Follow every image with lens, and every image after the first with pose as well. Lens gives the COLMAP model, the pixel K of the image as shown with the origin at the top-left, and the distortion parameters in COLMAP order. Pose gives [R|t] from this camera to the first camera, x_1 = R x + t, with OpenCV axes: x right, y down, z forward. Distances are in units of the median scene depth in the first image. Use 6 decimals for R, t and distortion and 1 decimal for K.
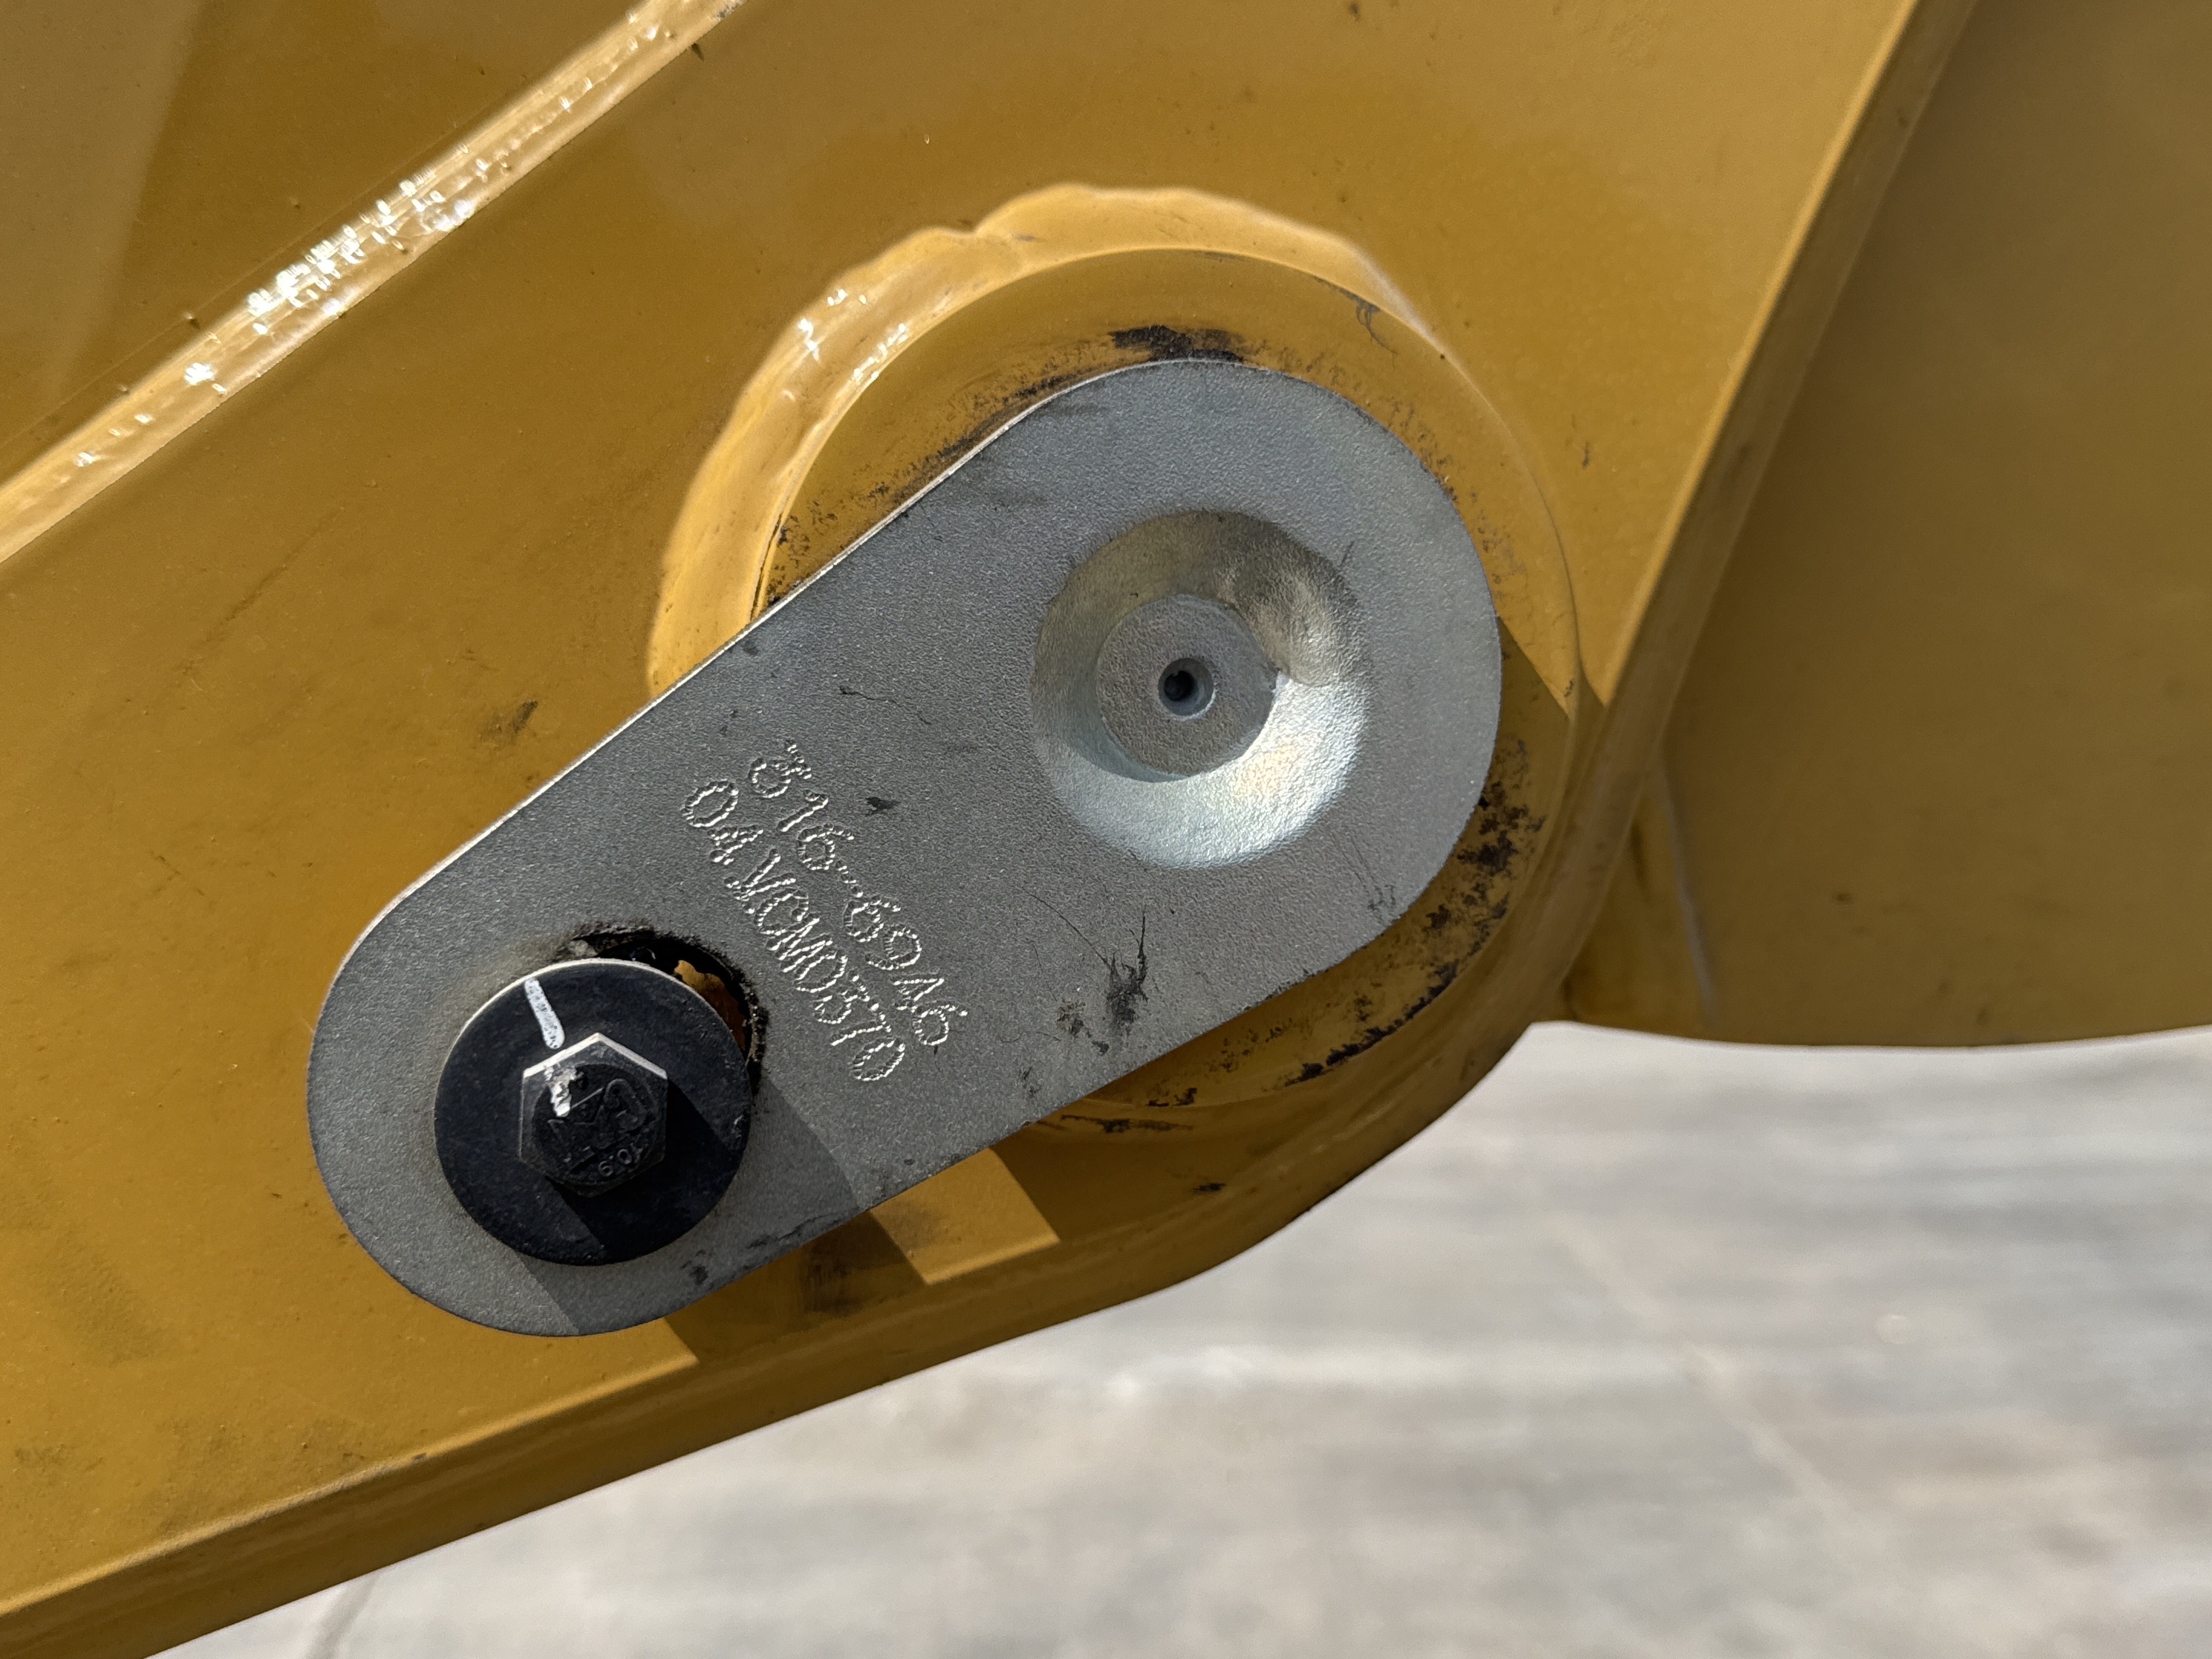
lens RADIAL K [[2211.9, 0, 1101.1], [0, 2211.9, 837.8], [0, 0, 1]] dist [0.029383, 0.000000]
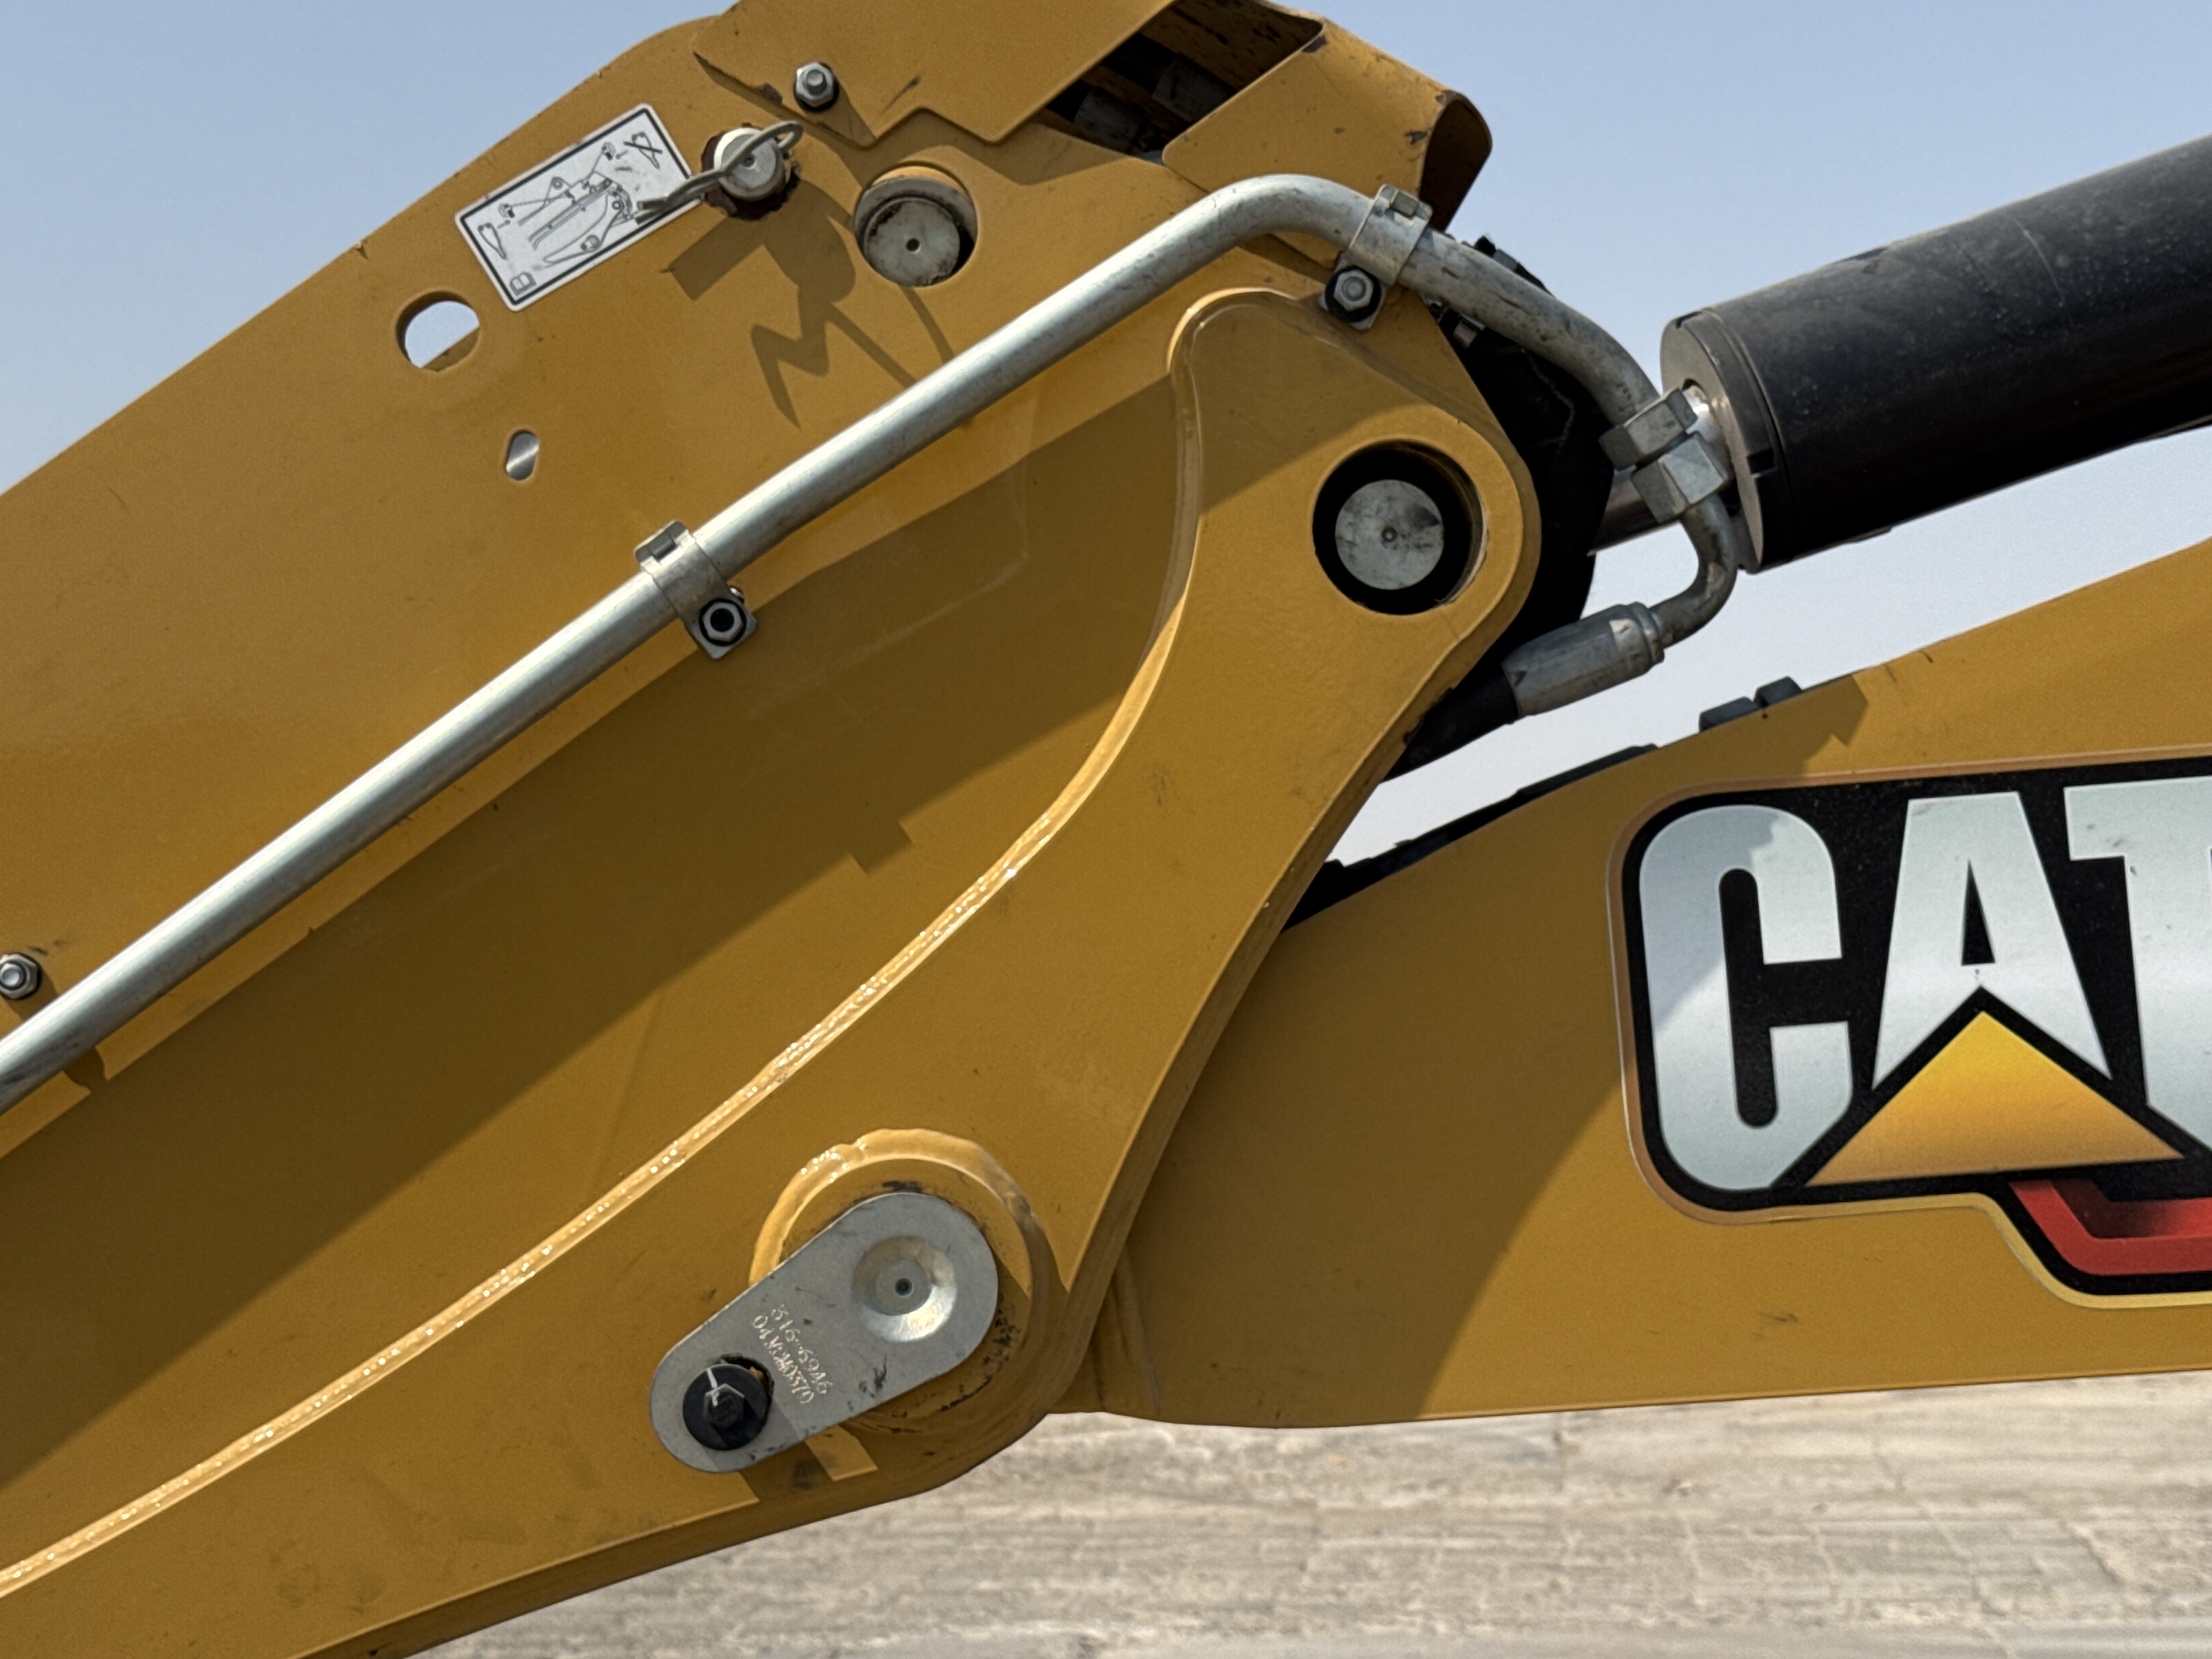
lens RADIAL K [[3851.9, 0, 1111.3], [0, 3851.9, 830.0], [0, 0, 1]] dist [0.179864, 0.000000]
pose [[0.983948, -0.006234, -0.178349, 1.406570], [-0.018813, 0.990197, -0.138403, 0.049508], [0.177464, 0.139536, 0.974185, -4.774576]]
